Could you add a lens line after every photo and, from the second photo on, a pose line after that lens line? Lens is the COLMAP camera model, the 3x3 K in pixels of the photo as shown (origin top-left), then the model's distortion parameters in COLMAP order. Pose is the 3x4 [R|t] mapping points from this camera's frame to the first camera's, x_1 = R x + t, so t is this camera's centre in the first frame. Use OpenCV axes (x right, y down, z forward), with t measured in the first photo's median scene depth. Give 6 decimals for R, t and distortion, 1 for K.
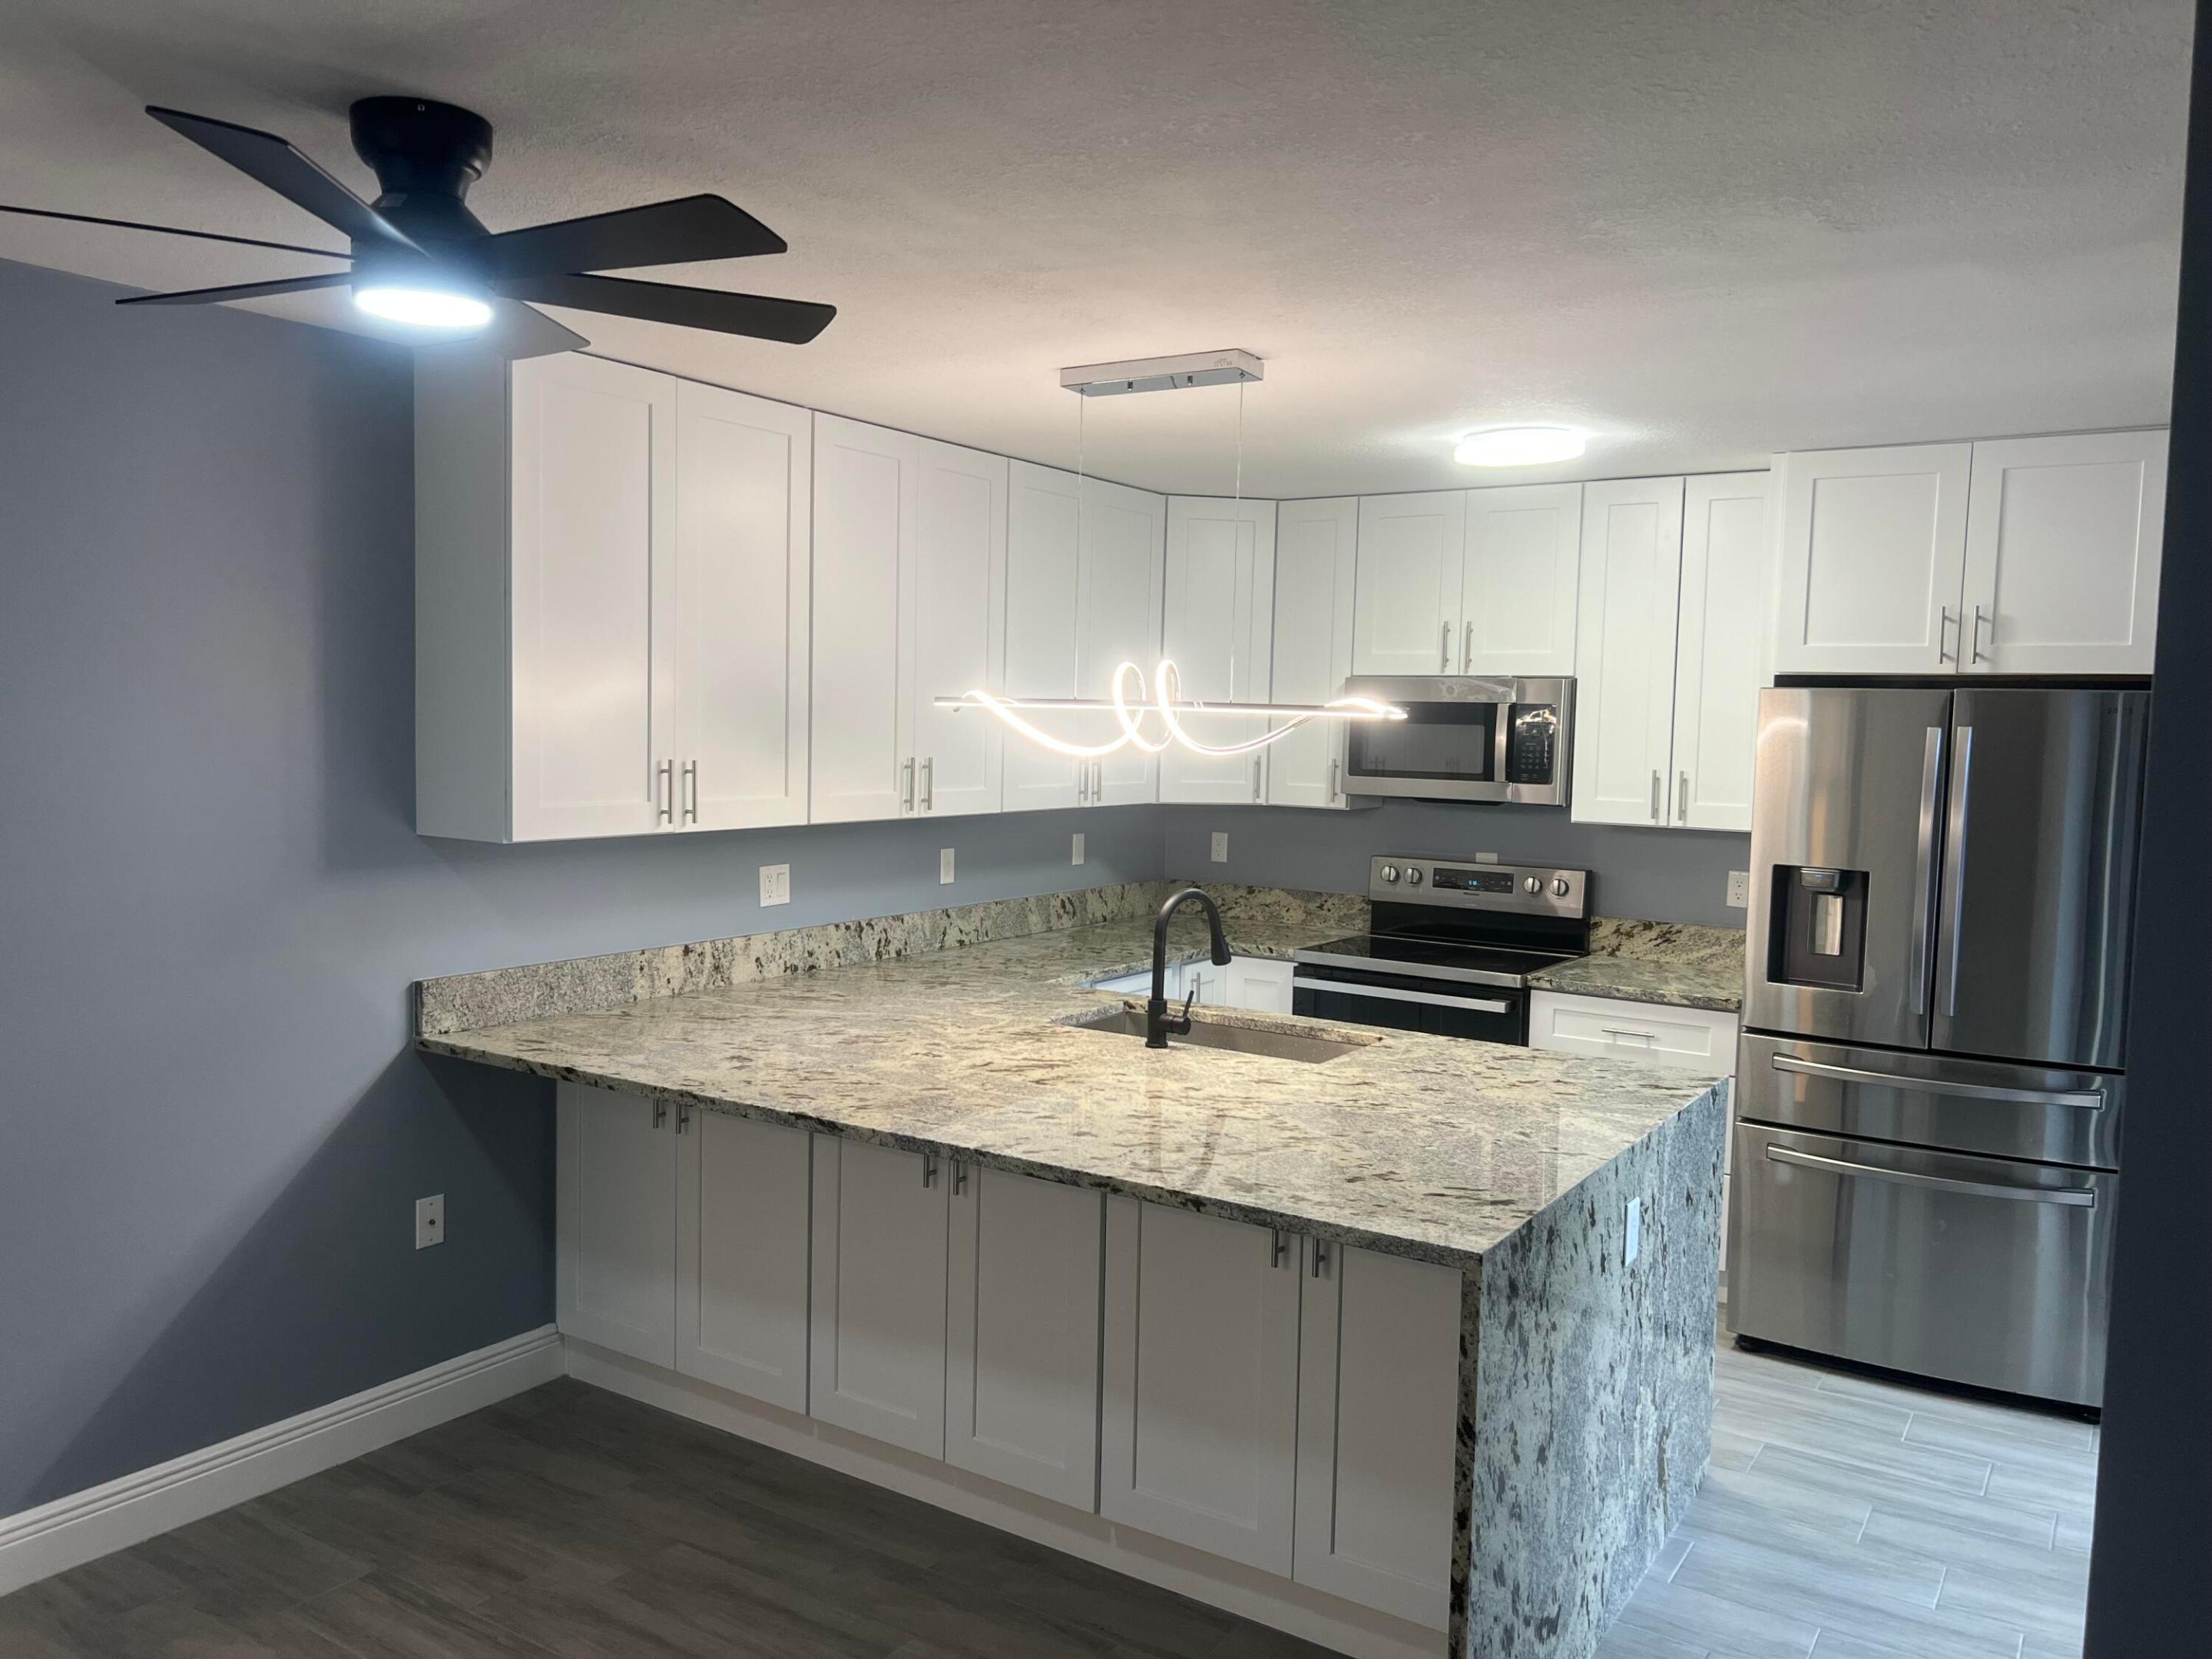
lens RADIAL K [[1656.5, 0, 1093.6], [0, 1656.5, 826.8], [0, 0, 1]] dist [0.117742, -0.228183]
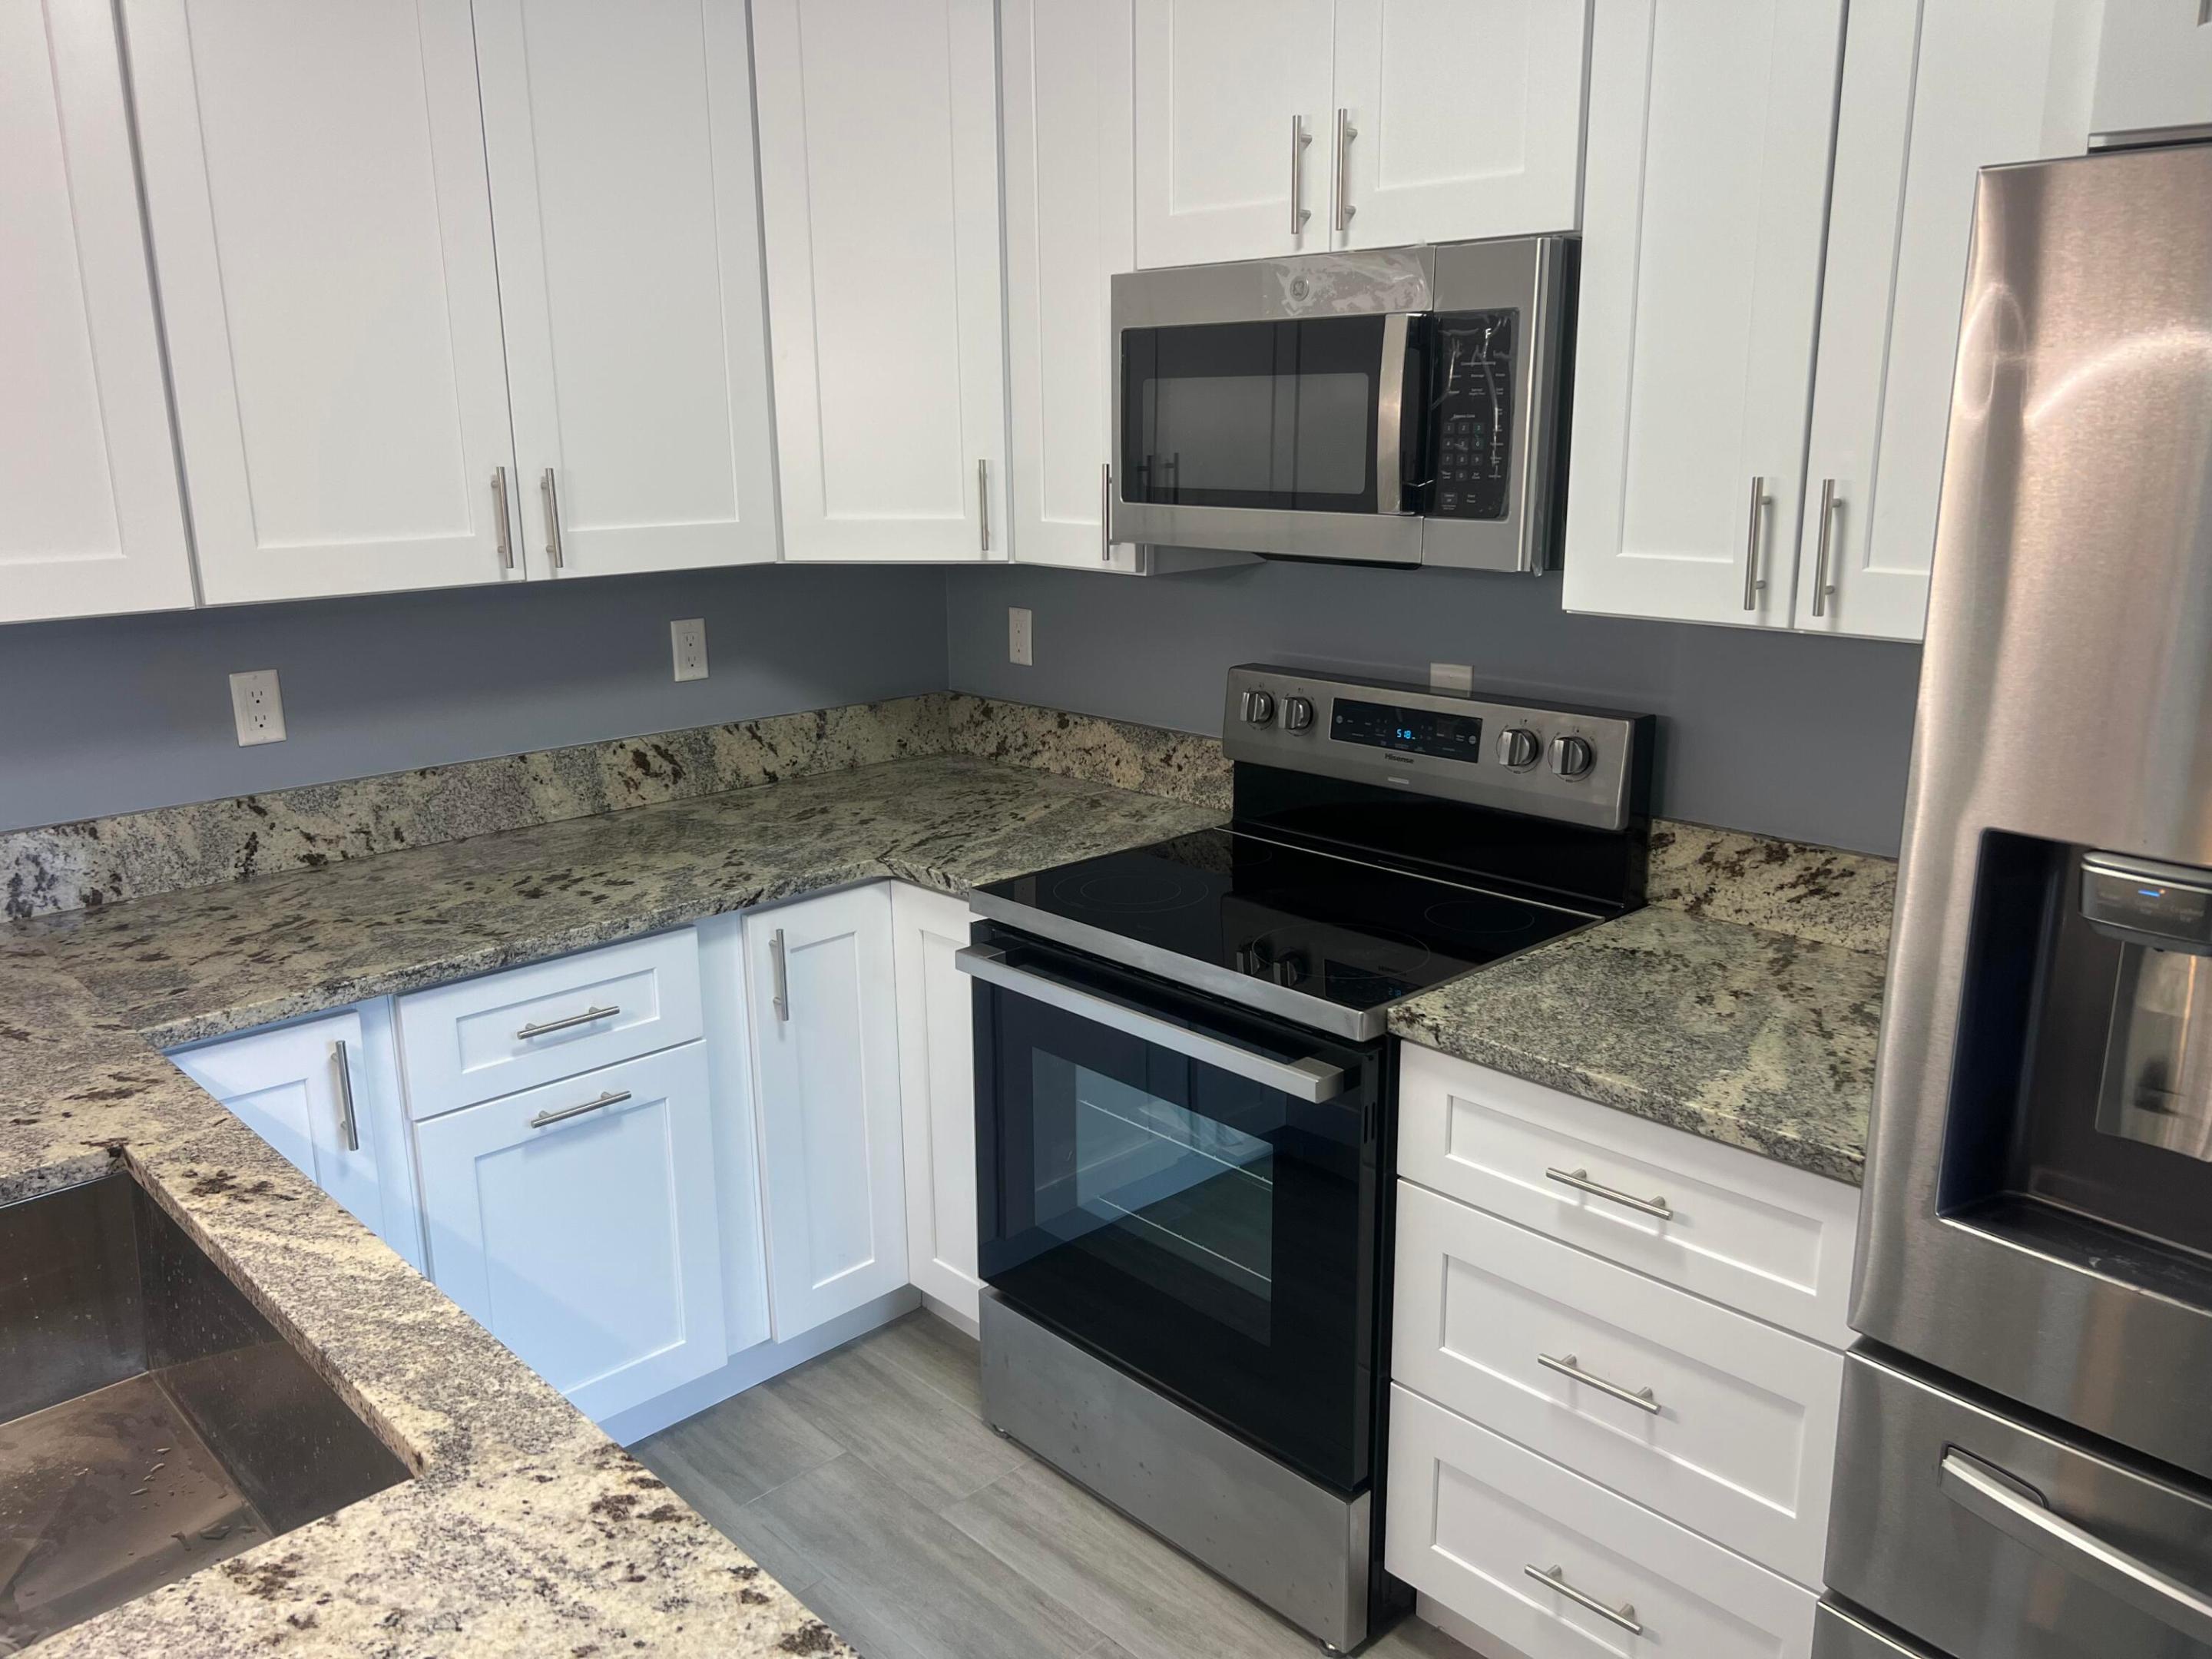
lens RADIAL K [[1654.7, 0, 1128.2], [0, 1654.7, 830.5], [0, 0, 1]] dist [0.061412, -0.075339]
pose [[0.976313, 0.022648, -0.215175, 0.282607], [0.016298, 0.983983, 0.177516, -0.025168], [0.215749, -0.176818, 0.960306, 0.607462]]
